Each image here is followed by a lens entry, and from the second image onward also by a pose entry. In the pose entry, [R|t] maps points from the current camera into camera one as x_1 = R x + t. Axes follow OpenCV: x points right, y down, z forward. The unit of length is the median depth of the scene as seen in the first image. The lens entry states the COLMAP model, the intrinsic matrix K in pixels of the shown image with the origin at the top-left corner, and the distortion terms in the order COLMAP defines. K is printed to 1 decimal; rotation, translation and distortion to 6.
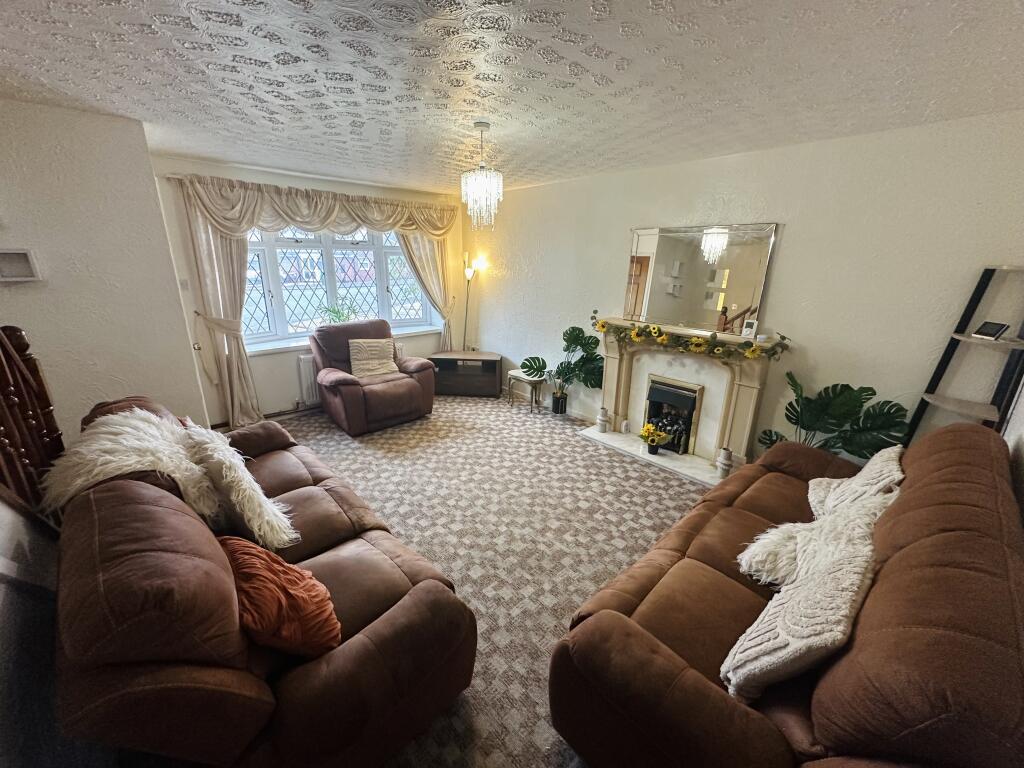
lens RADIAL K [[407.7, 0, 508.6], [0, 407.7, 384.6], [0, 0, 1]] dist [0.000364, 0.000188]
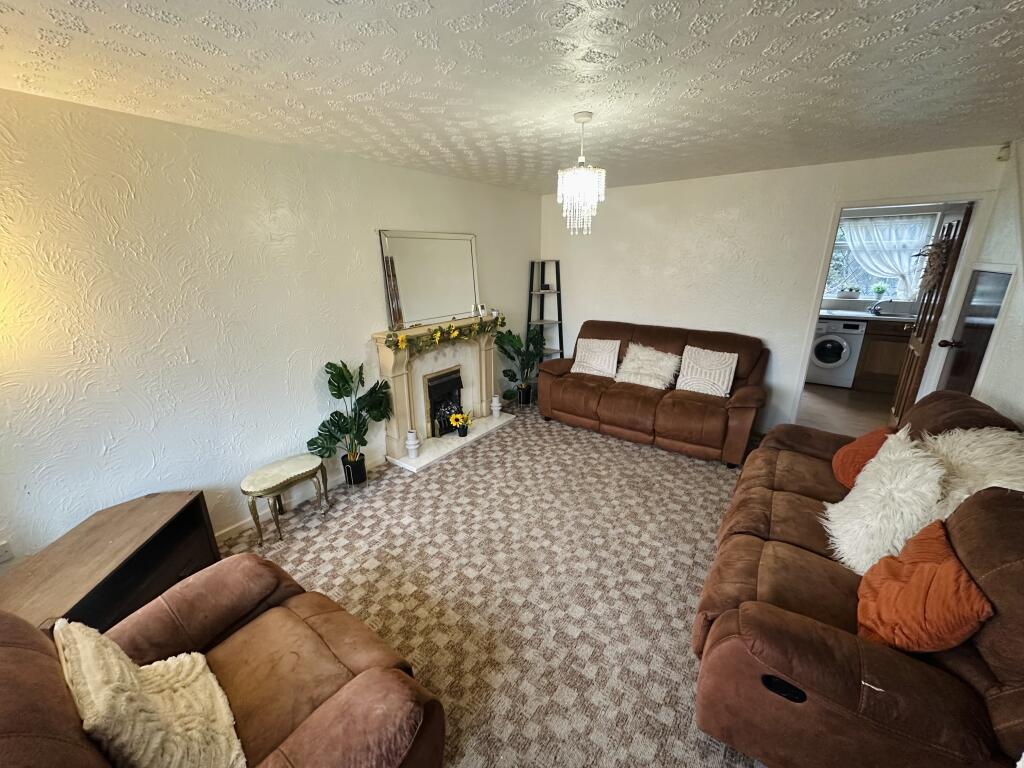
lens RADIAL K [[407.7, 0, 513.7], [0, 407.7, 382.9], [0, 0, 1]] dist [0.000364, 0.000188]
pose [[-0.198371, -0.302908, 0.932146, -0.678216], [0.299748, 0.886730, 0.351940, -0.314436], [-0.933167, 0.349223, -0.085106, 0.926727]]
